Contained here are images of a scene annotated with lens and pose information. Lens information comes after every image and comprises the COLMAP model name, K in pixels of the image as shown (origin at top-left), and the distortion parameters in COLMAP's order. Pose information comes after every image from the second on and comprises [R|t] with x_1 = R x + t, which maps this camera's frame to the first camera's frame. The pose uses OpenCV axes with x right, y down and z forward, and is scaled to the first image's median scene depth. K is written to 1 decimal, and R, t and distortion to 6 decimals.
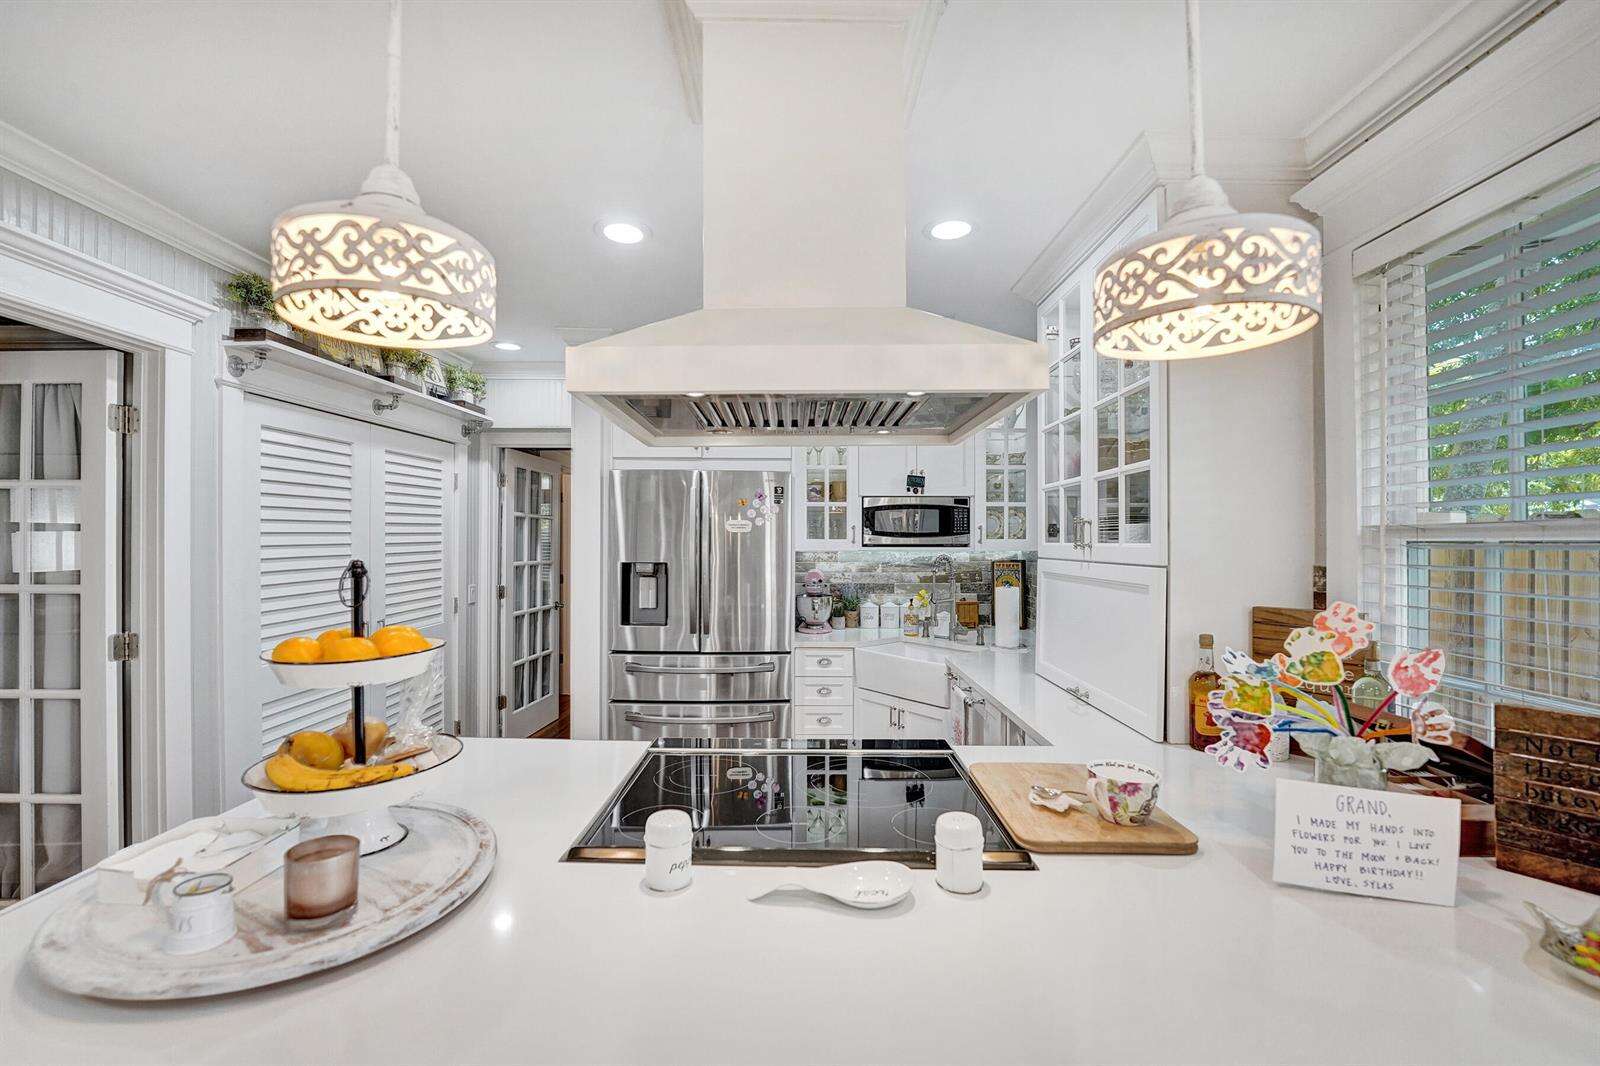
lens RADIAL K [[667.6, 0, 770.6], [0, 667.6, 513.6], [0, 0, 1]] dist [-0.022086, 0.000392]
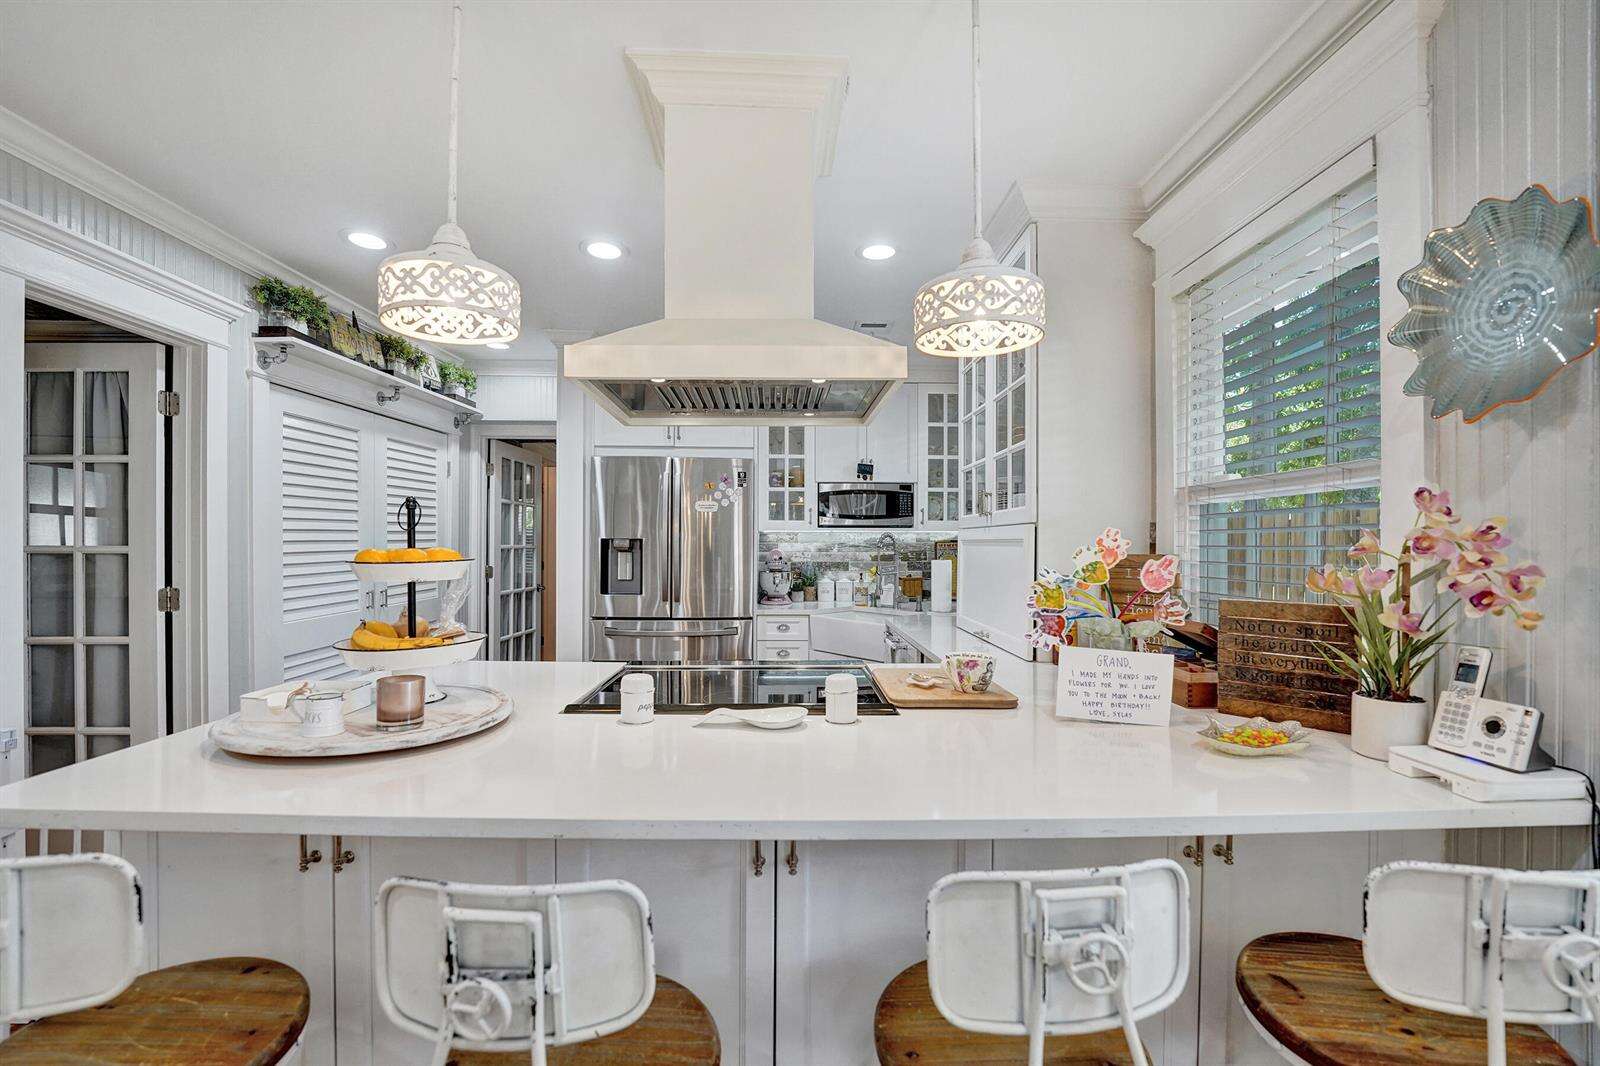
lens RADIAL K [[672.6, 0, 778.3], [0, 672.6, 517.0], [0, 0, 1]] dist [-0.013862, -0.000022]
pose [[0.999225, 0.000469, 0.039351, 0.080345], [-0.000432, 0.999999, -0.000949, 0.104432], [-0.039351, 0.000931, 0.999225, -0.396682]]
